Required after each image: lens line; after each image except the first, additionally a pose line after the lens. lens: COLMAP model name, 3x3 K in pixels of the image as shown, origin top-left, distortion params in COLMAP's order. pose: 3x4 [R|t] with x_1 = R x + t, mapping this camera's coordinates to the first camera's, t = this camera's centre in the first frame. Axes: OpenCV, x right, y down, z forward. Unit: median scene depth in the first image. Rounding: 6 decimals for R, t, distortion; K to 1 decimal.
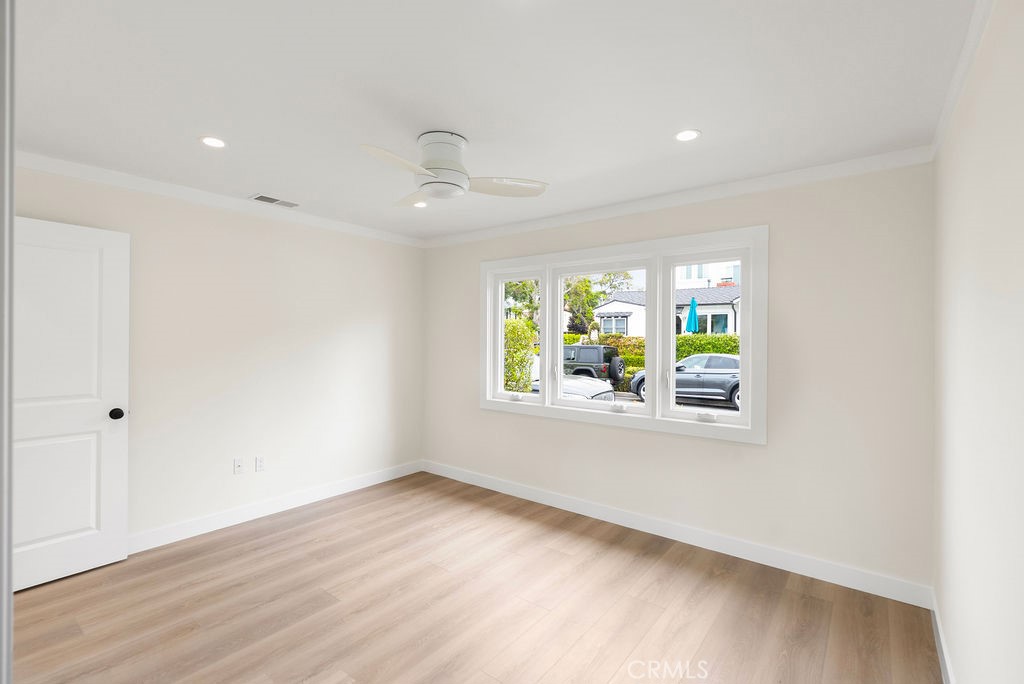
lens RADIAL K [[463.3, 0, 512.0], [0, 463.3, 342.0], [0, 0, 1]] dist [-0.005109, 0.000127]
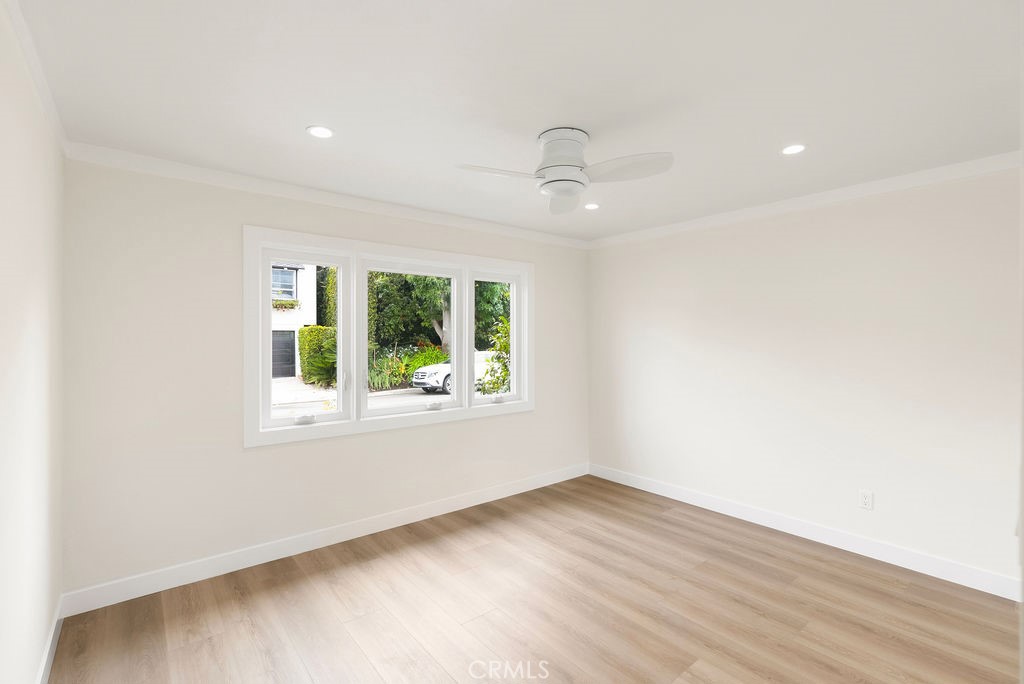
lens RADIAL K [[464.4, 0, 509.7], [0, 464.4, 330.5], [0, 0, 1]] dist [-0.001226, 0.000066]
pose [[0.233298, 0.004395, 0.972395, -0.780328], [0.015584, 0.999844, -0.008258, -0.014055], [-0.972280, 0.017081, 0.233193, 0.607662]]
